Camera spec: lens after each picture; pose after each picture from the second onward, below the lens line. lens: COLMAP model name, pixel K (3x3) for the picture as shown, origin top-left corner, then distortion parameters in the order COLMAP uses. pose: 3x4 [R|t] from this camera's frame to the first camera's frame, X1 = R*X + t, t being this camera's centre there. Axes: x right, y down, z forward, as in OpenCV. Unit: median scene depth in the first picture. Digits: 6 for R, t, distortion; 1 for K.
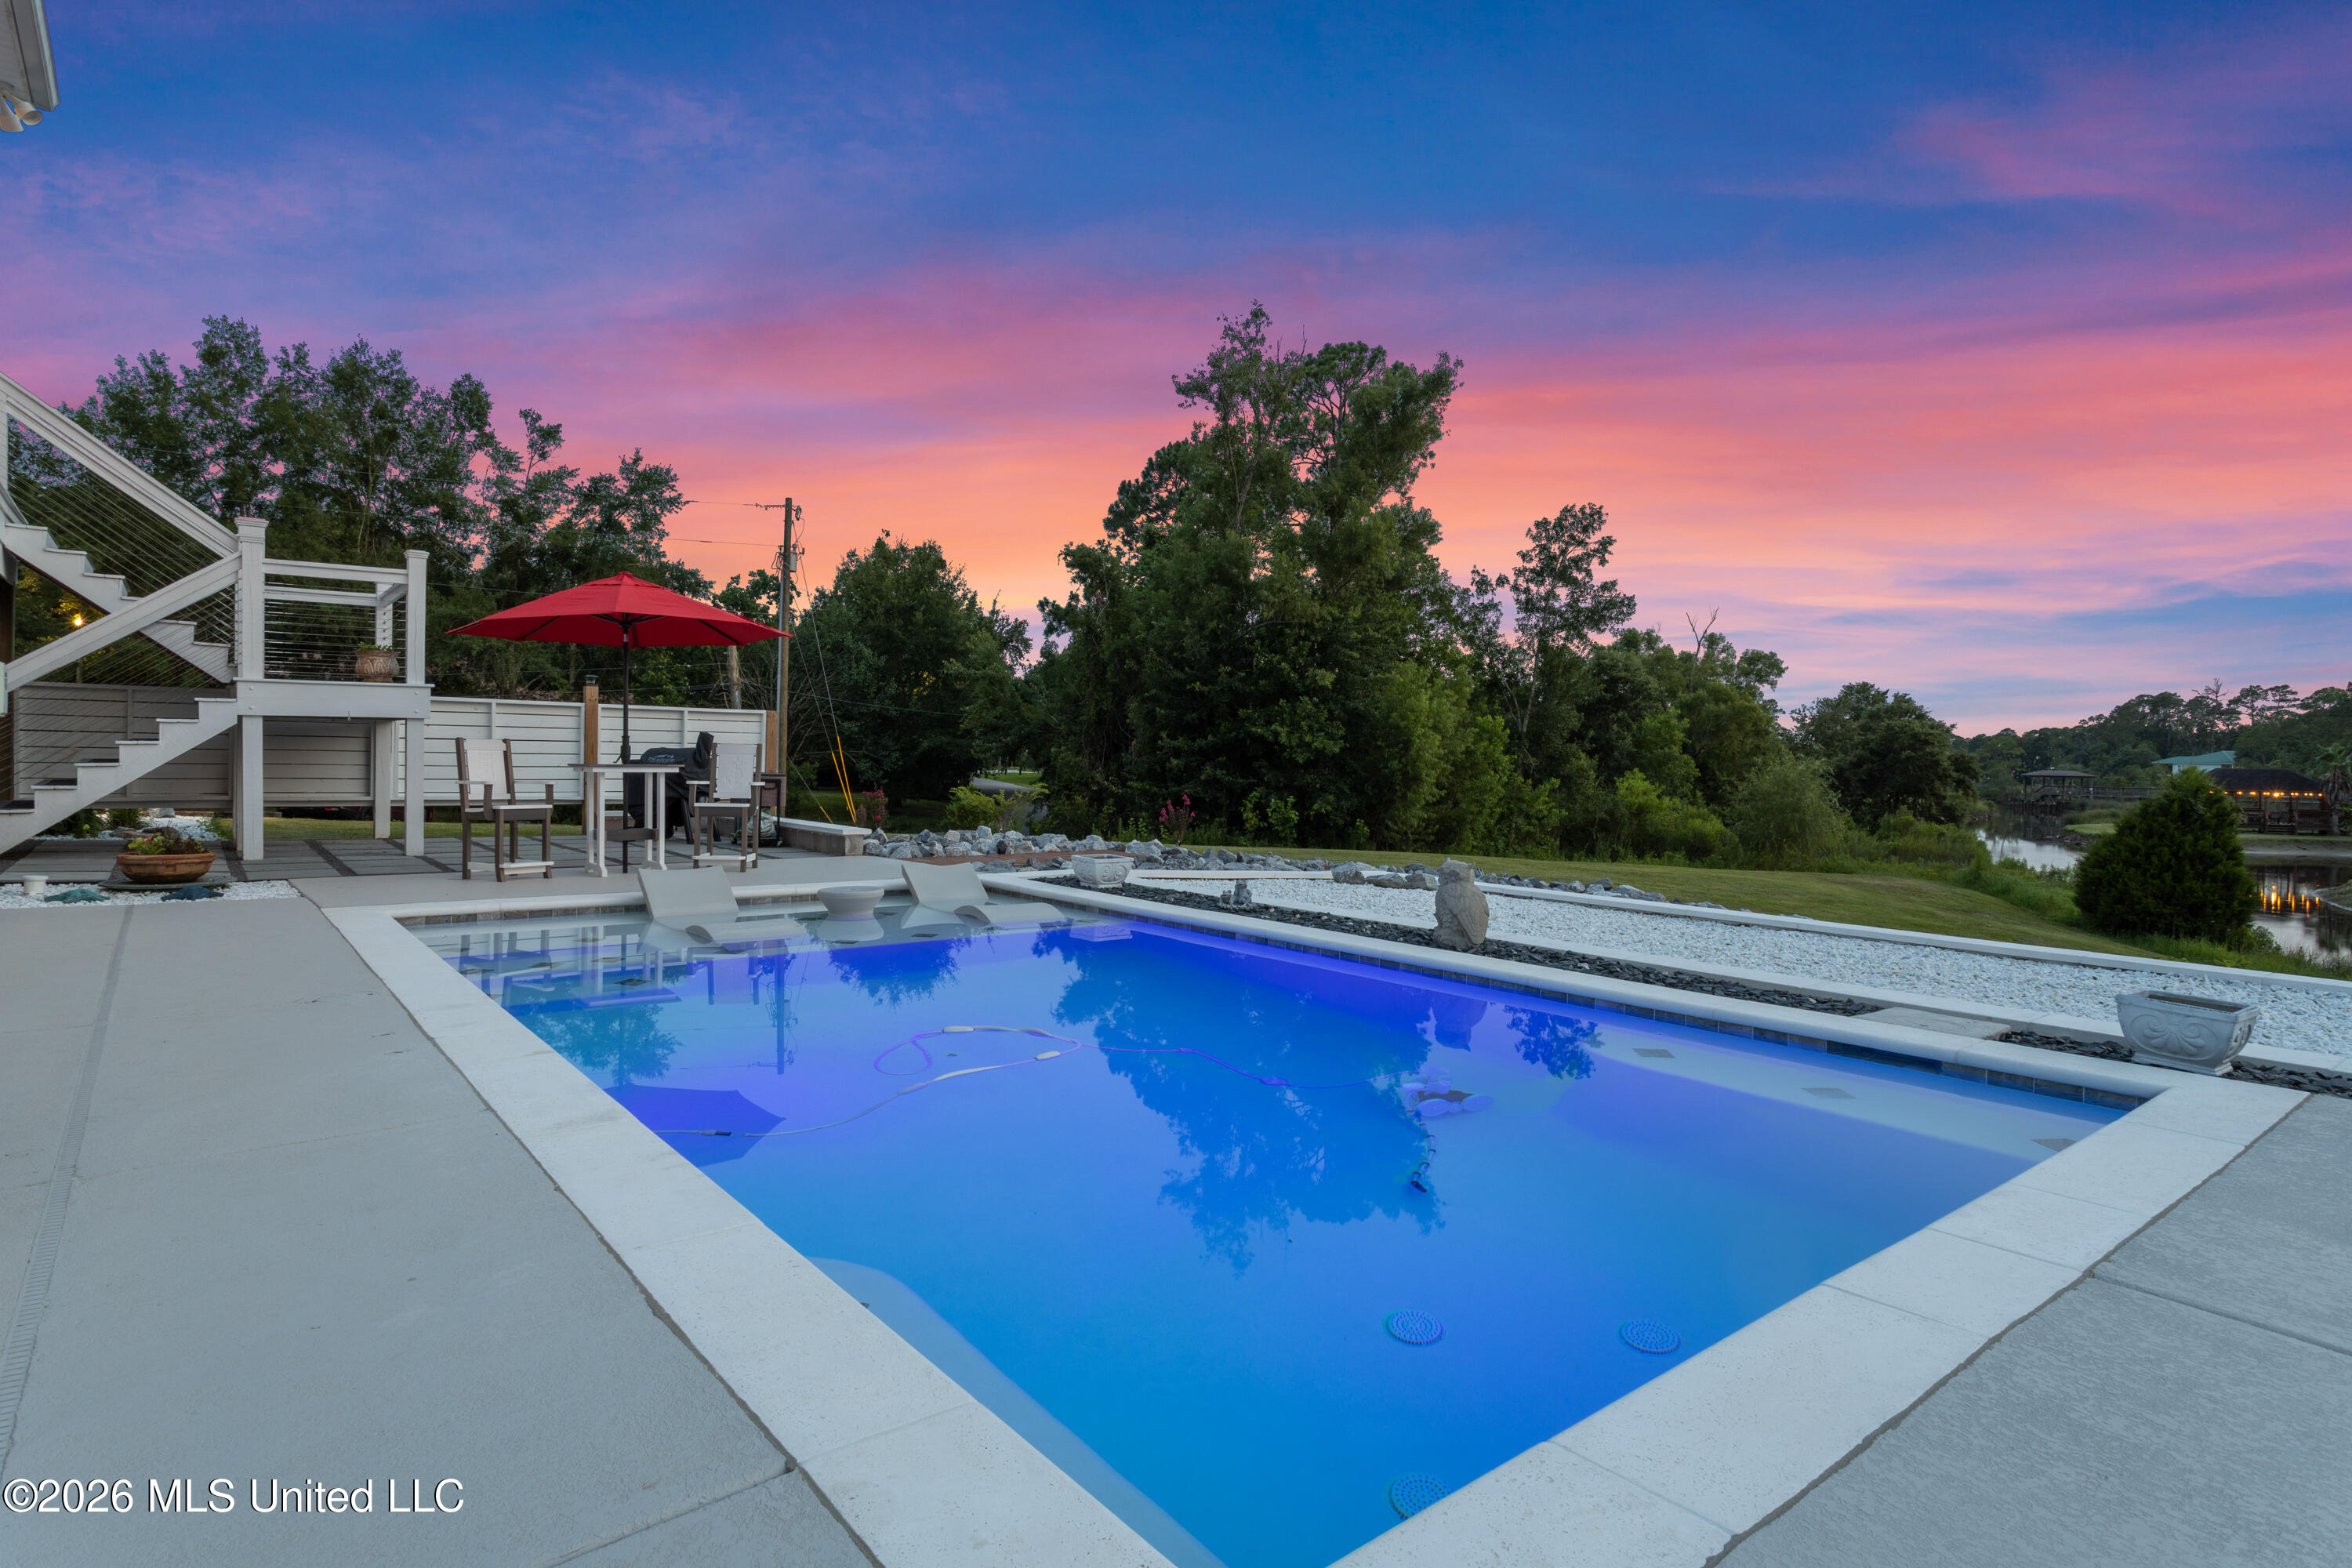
lens RADIAL K [[1242.0, 0, 1154.4], [0, 1242.0, 775.6], [0, 0, 1]] dist [-0.006967, 0.004574]
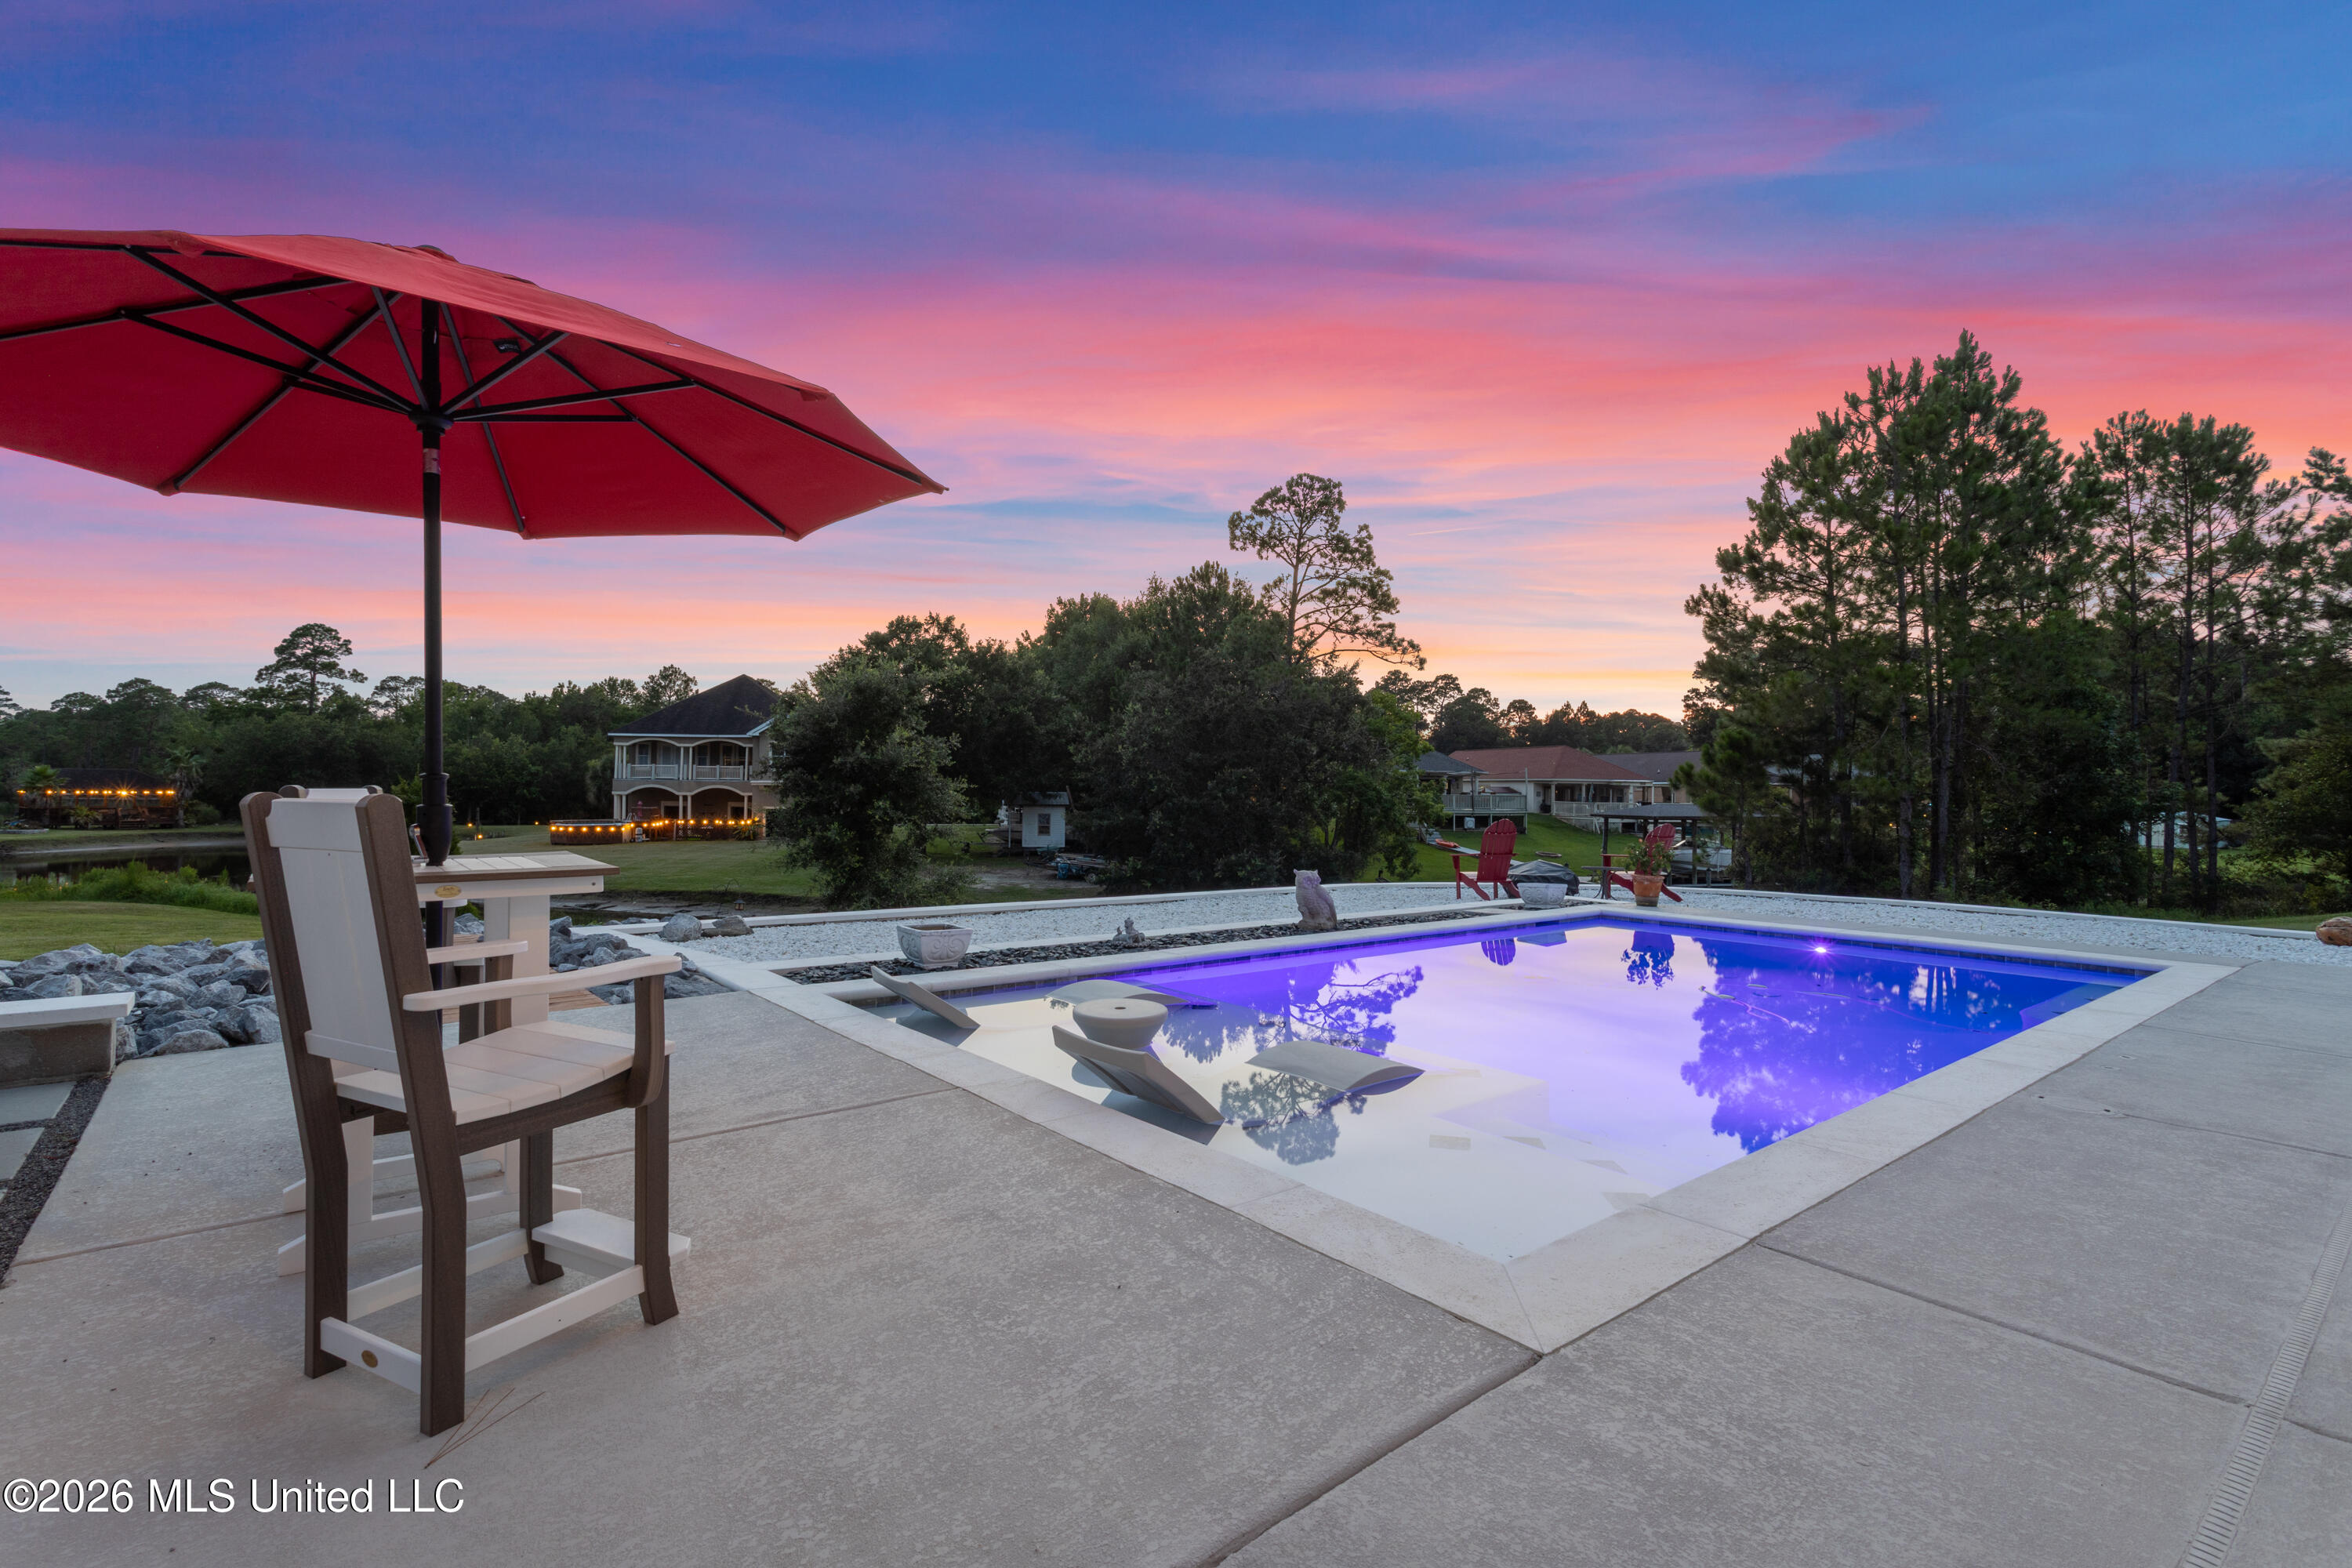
lens RADIAL K [[1104.0, 0, 1184.6], [0, 1104.0, 778.3], [0, 0, 1]] dist [0.002250, 0.000300]
pose [[-0.024083, -0.006139, 0.999691, -0.169344], [0.000150, 0.999981, 0.006144, -0.007341], [-0.999710, 0.000298, -0.024081, 0.197871]]
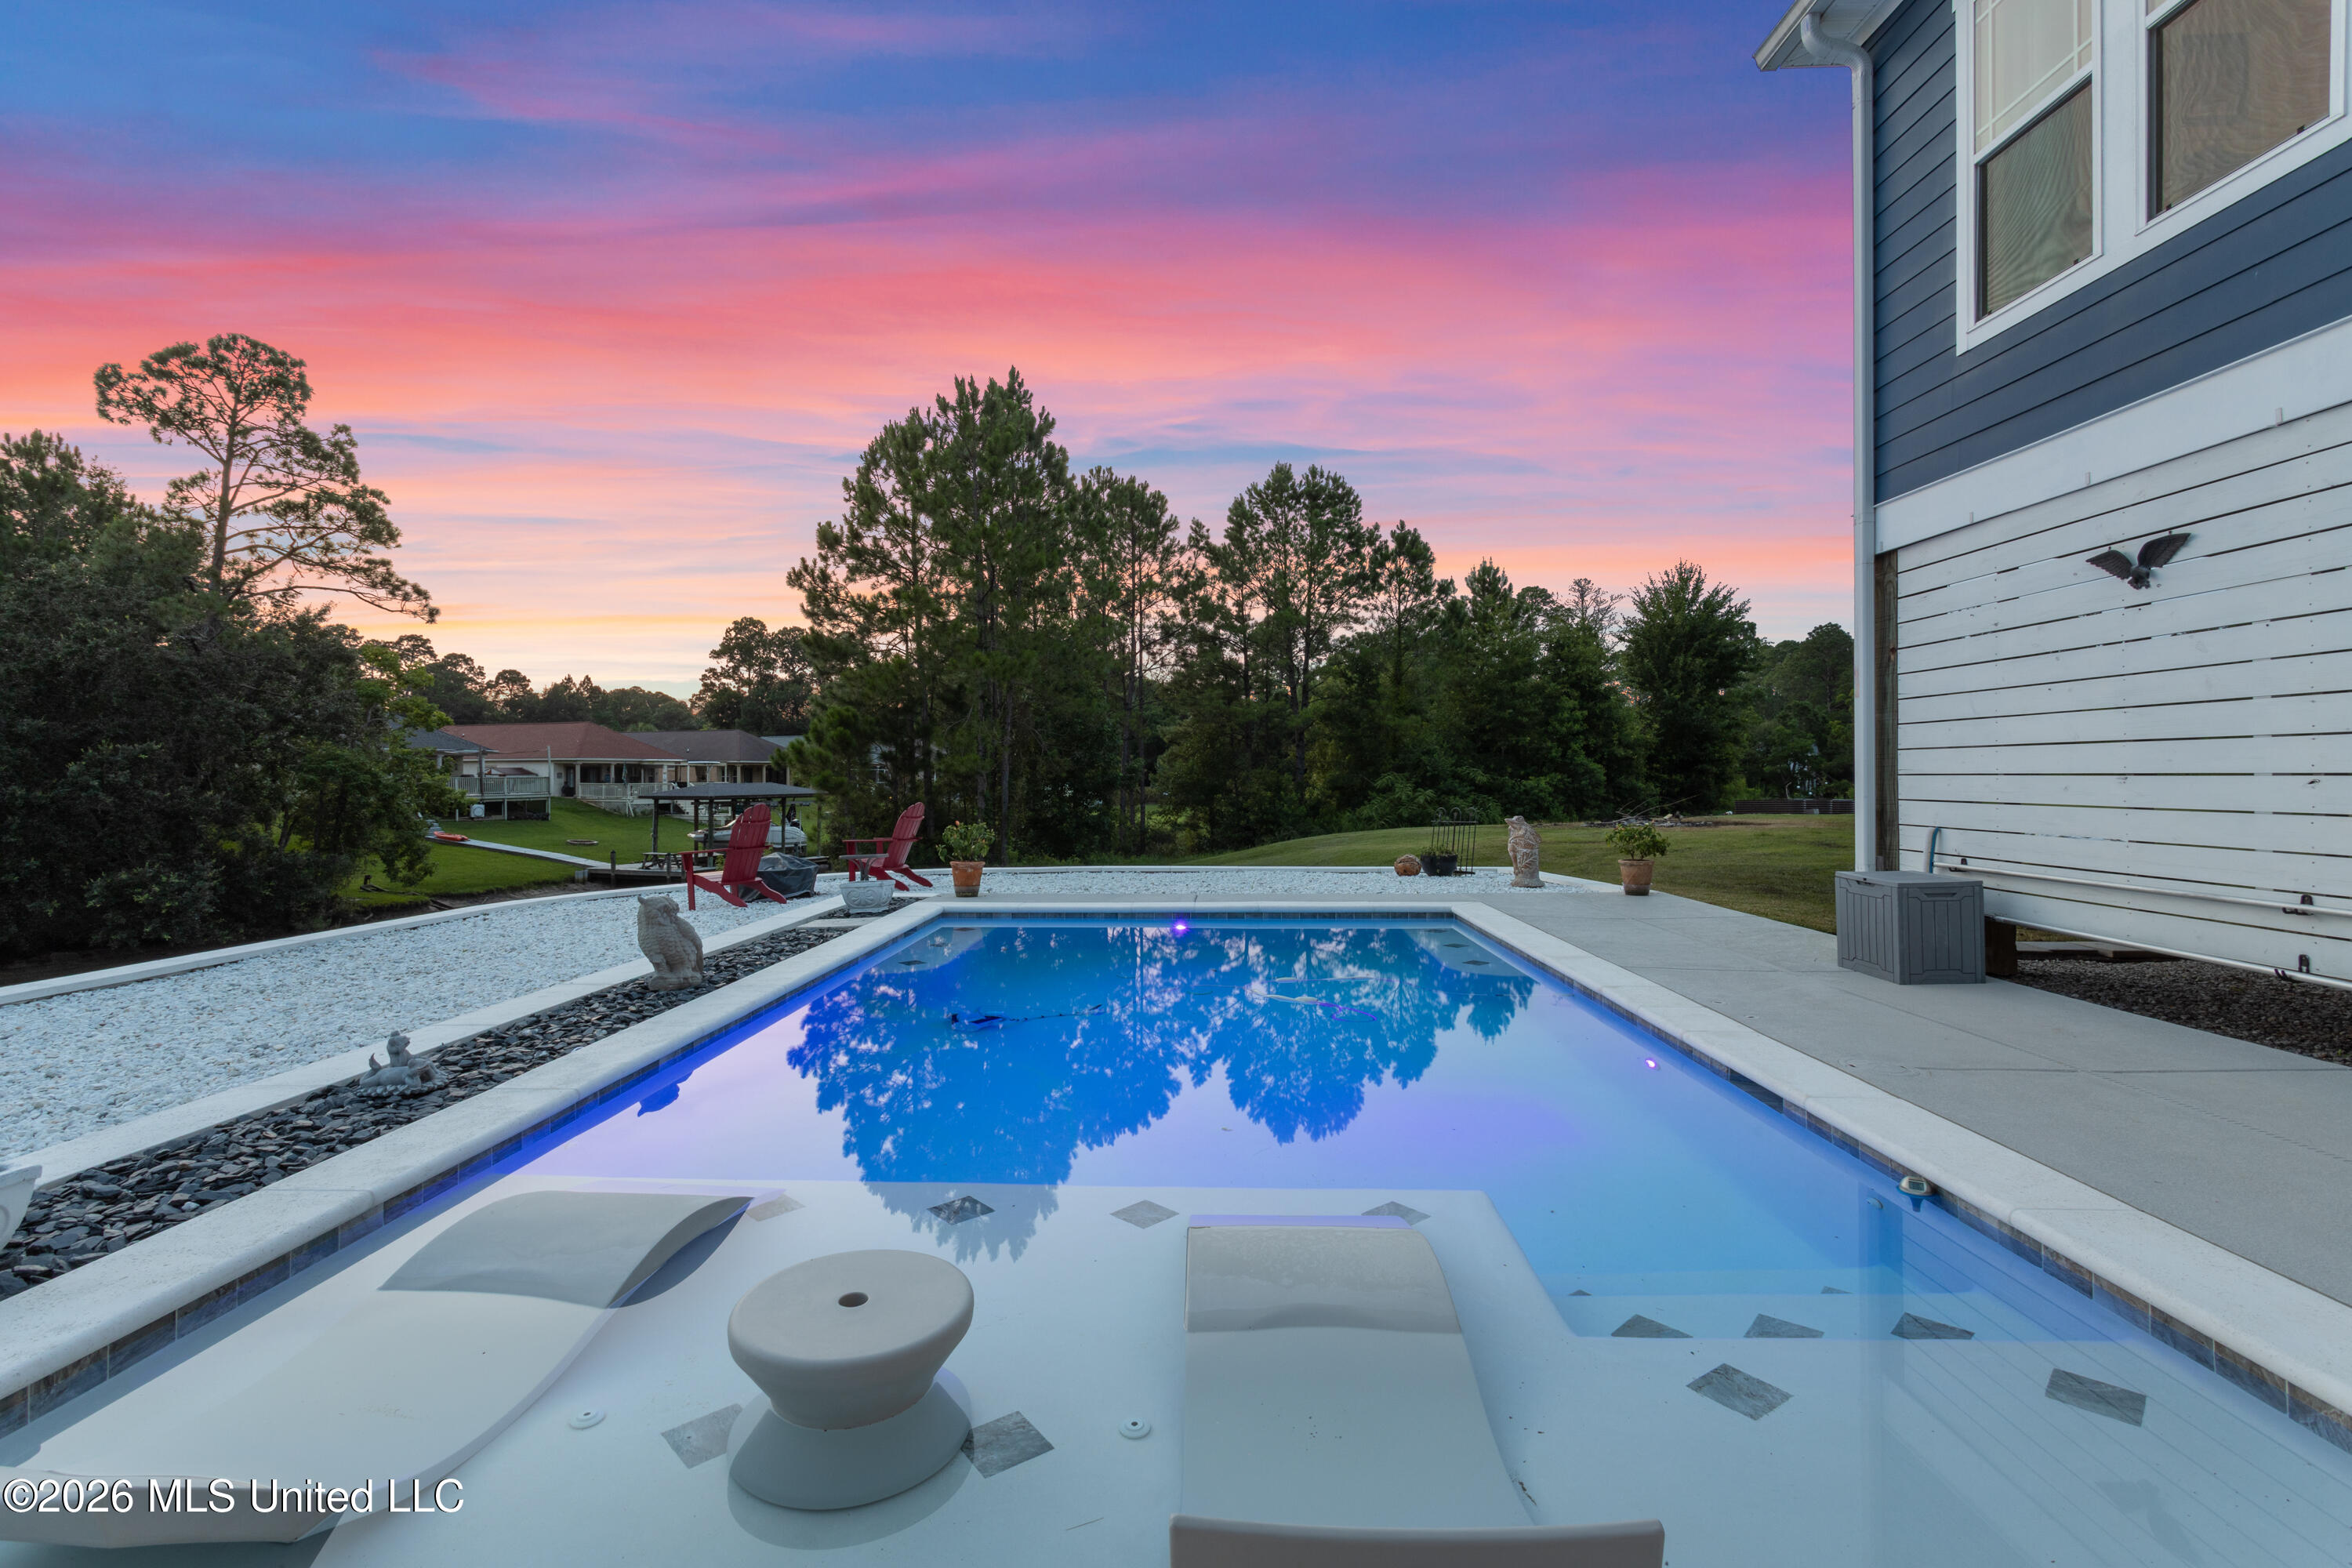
lens RADIAL K [[1104.0, 0, 1169.6], [0, 1104.0, 773.2], [0, 0, 1]] dist [0.002250, 0.000300]
pose [[-0.760540, -0.013578, 0.649149, -0.091725], [-0.001129, 0.999807, 0.019590, -0.005840], [-0.649290, 0.014166, -0.760409, 0.230302]]
